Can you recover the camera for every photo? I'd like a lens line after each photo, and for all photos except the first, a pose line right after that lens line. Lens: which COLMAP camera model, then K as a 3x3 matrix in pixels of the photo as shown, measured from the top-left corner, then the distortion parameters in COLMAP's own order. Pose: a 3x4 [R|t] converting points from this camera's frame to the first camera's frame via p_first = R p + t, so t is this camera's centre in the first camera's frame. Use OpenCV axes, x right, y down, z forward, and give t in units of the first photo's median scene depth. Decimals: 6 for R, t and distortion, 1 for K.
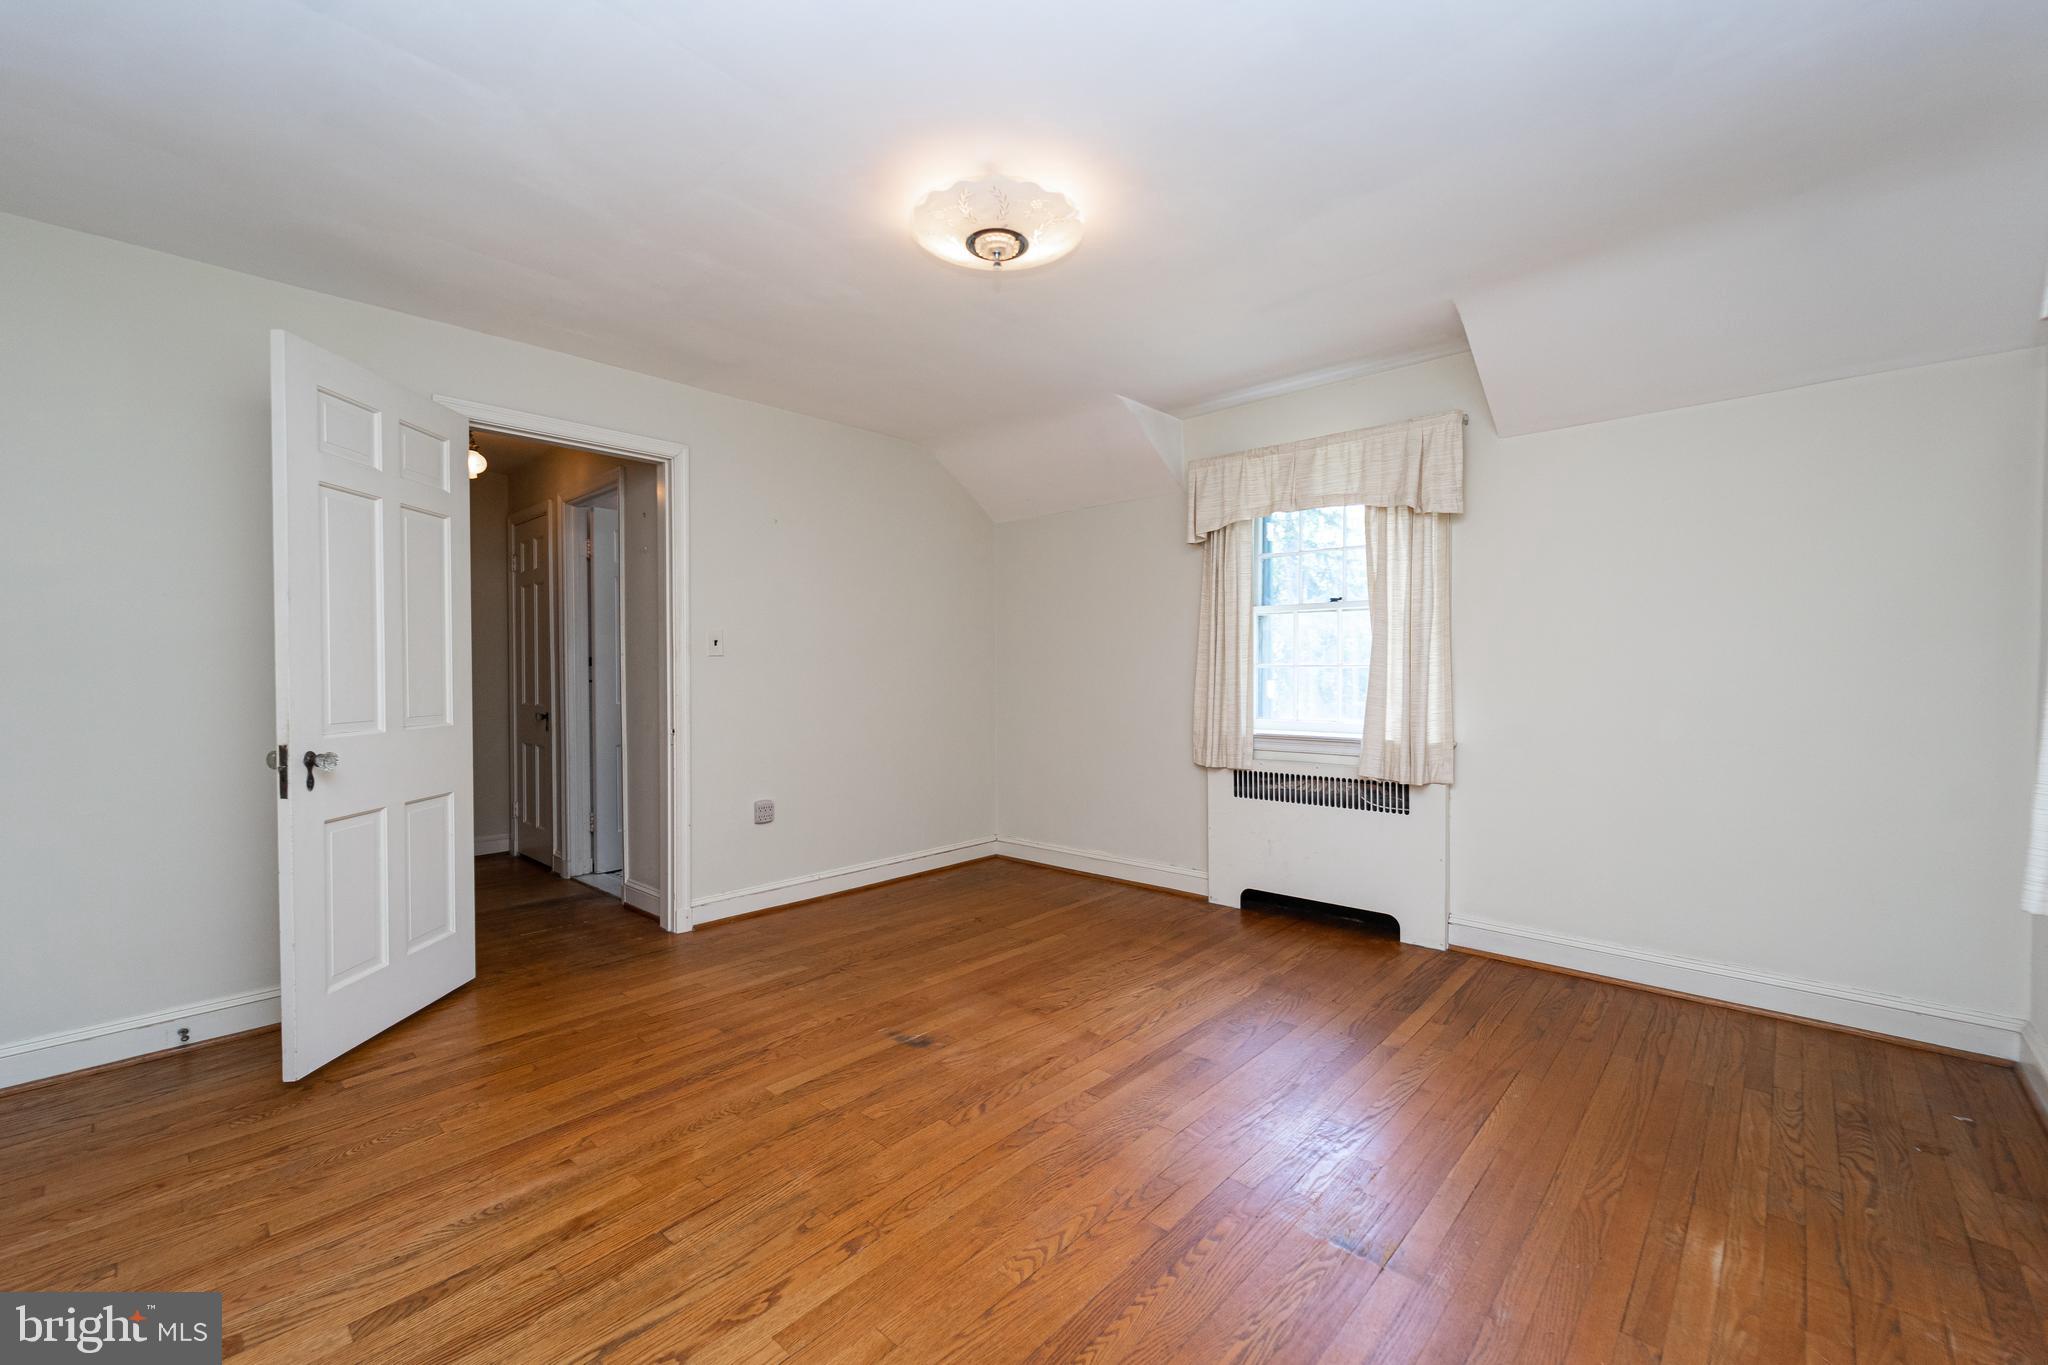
lens RADIAL K [[862.5, 0, 1043.1], [0, 862.5, 683.7], [0, 0, 1]] dist [0.001066, 0.000016]
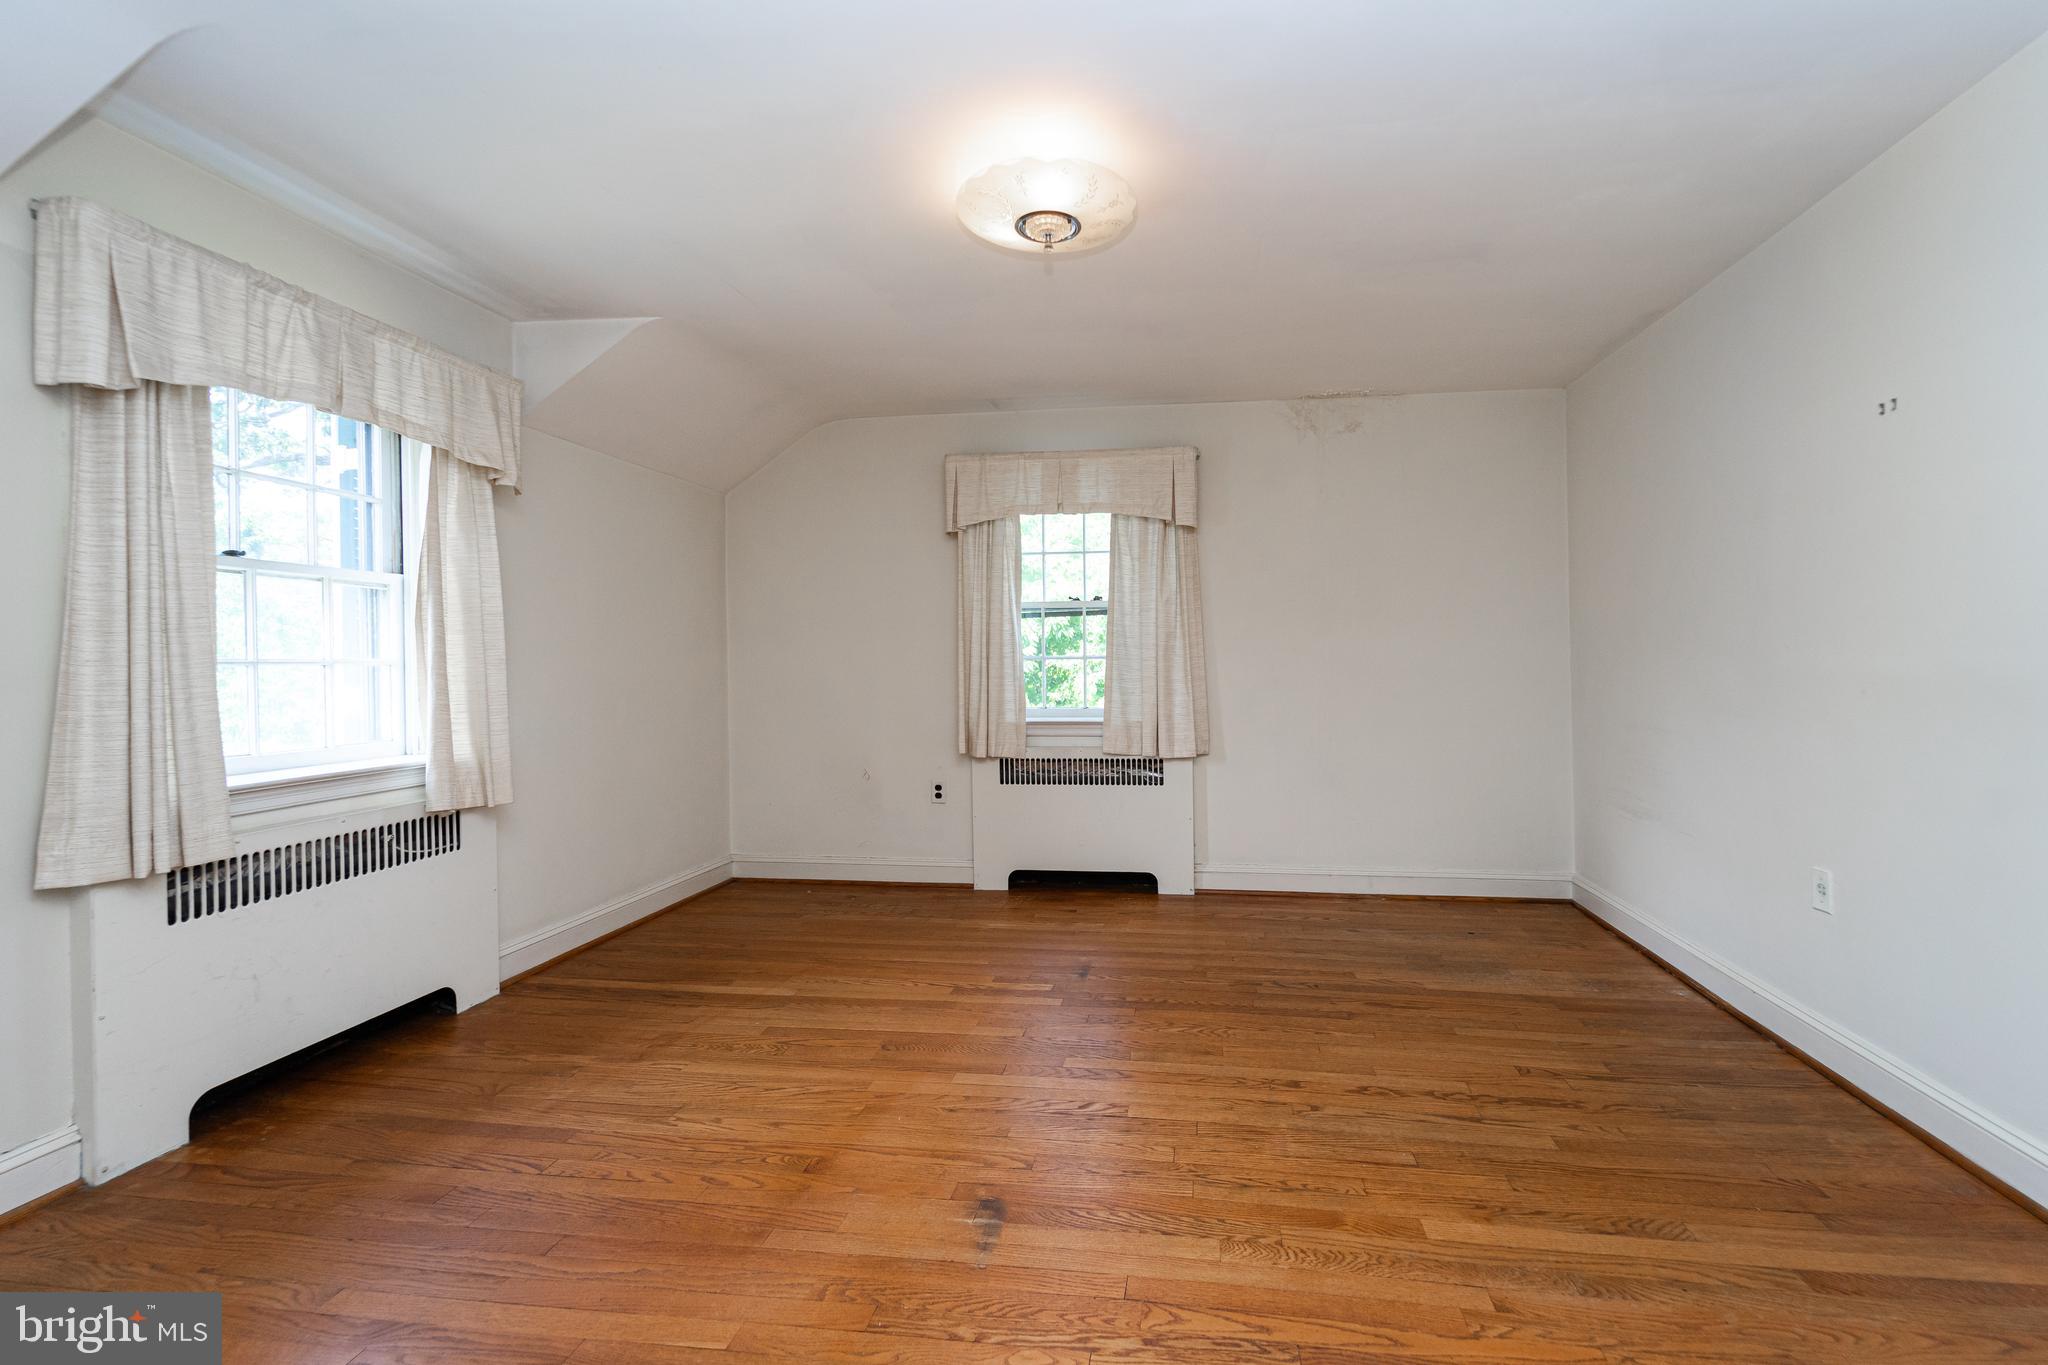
lens RADIAL K [[807.1, 0, 1093.1], [0, 807.1, 652.1], [0, 0, 1]] dist [0.000150, 0.000040]
pose [[-0.558669, 0.020370, 0.829140, -0.700360], [0.025604, 0.999645, -0.007307, -0.012358], [-0.828995, 0.017148, -0.558993, 1.240040]]
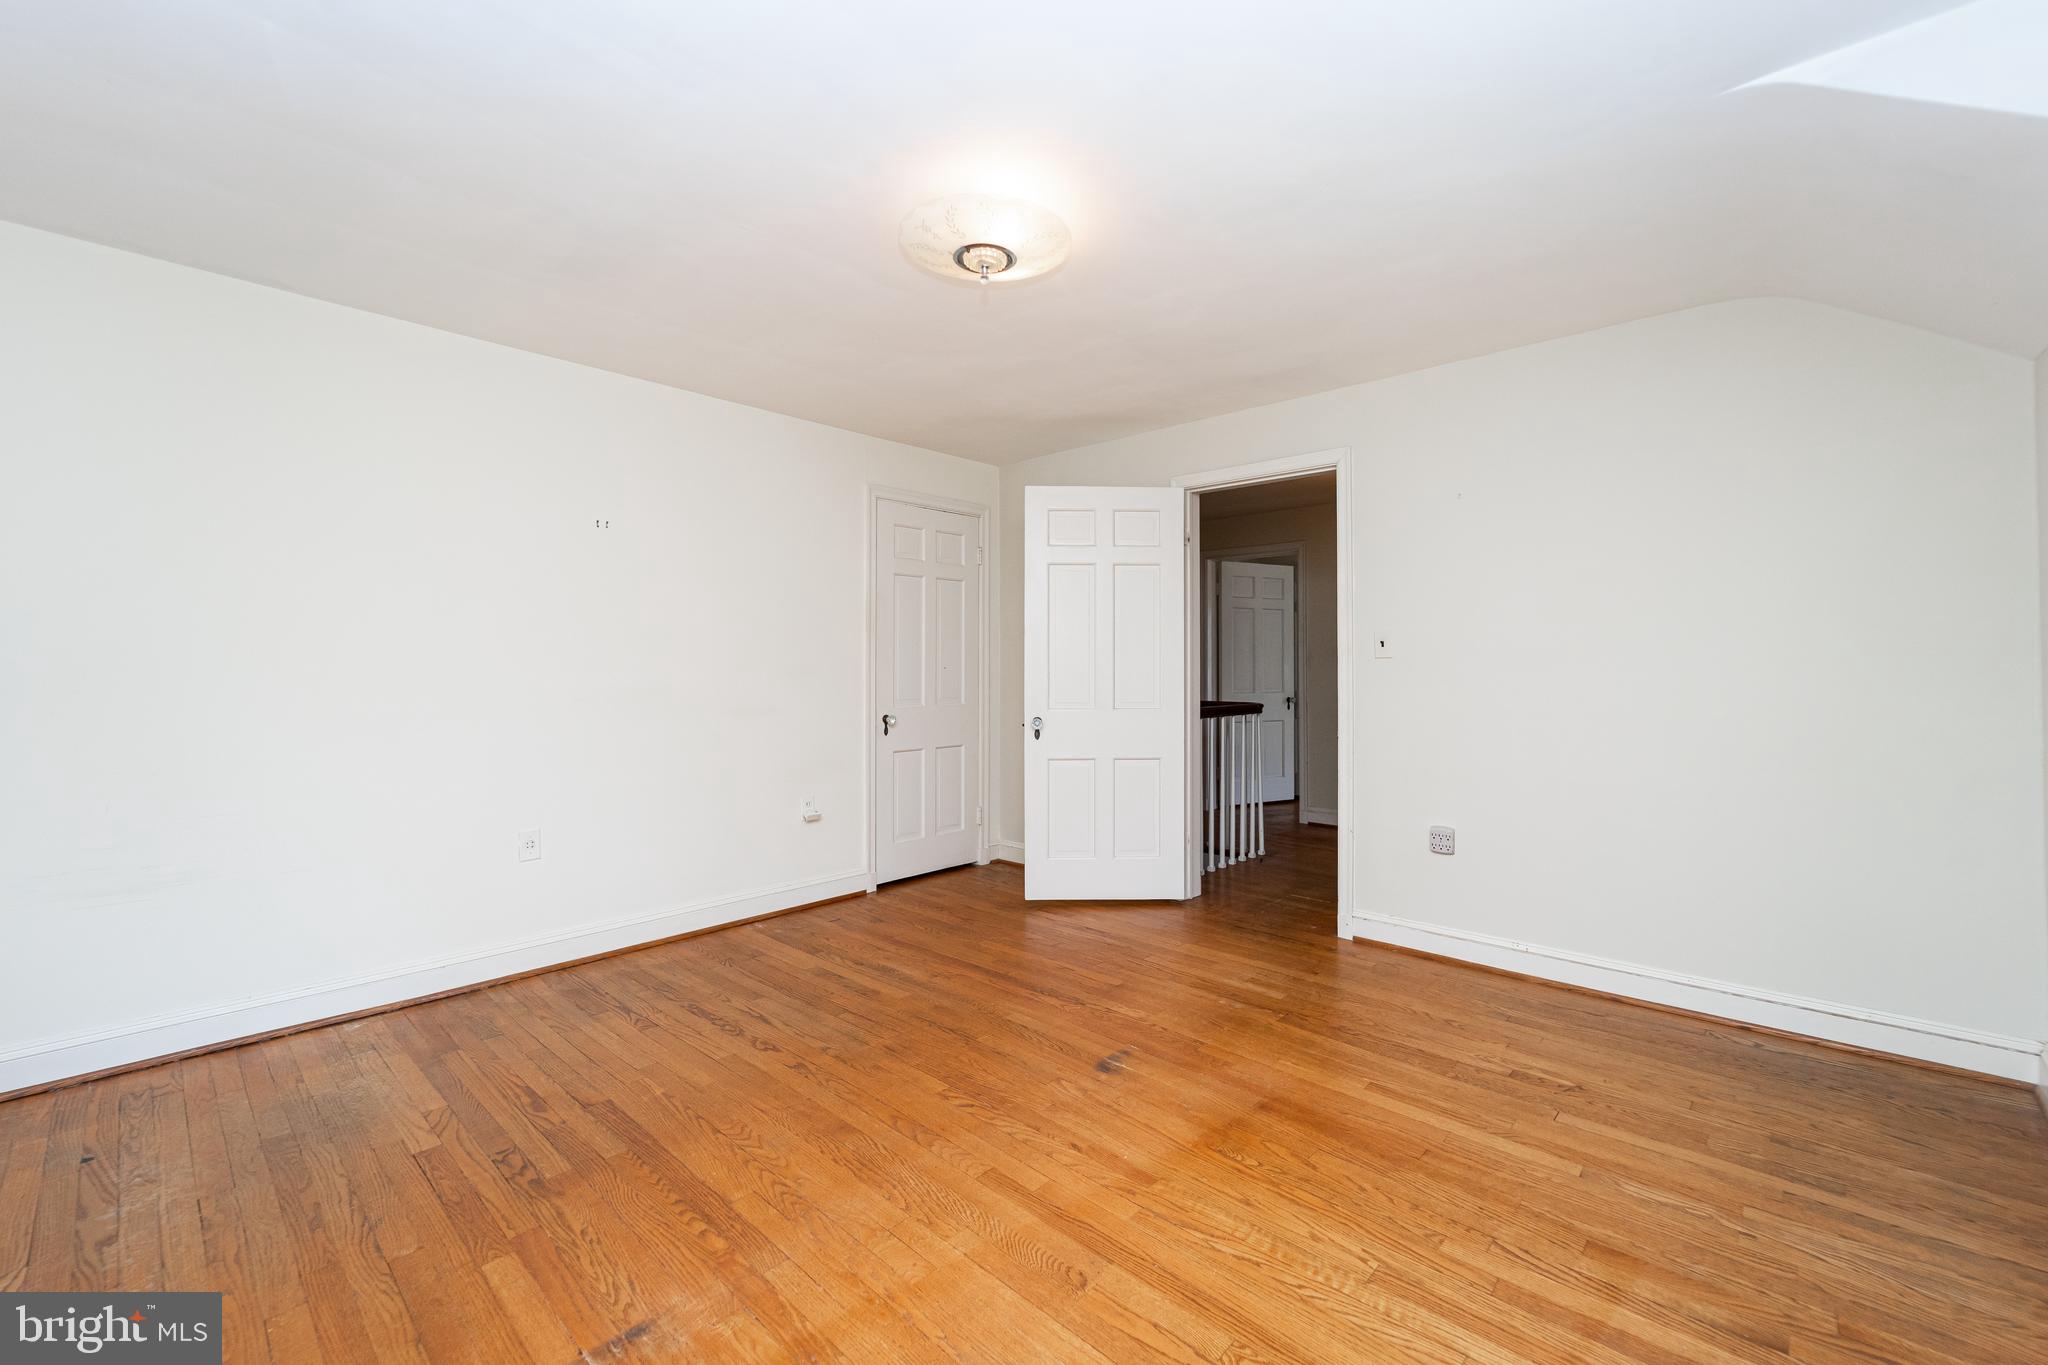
lens RADIAL K [[862.5, 0, 1043.1], [0, 862.5, 683.7], [0, 0, 1]] dist [0.001066, 0.000016]
pose [[-0.035760, 0.024503, -0.999060, 0.776054], [-0.016910, 0.999541, 0.025120, -0.028998], [0.999217, 0.017792, -0.035329, 0.927210]]
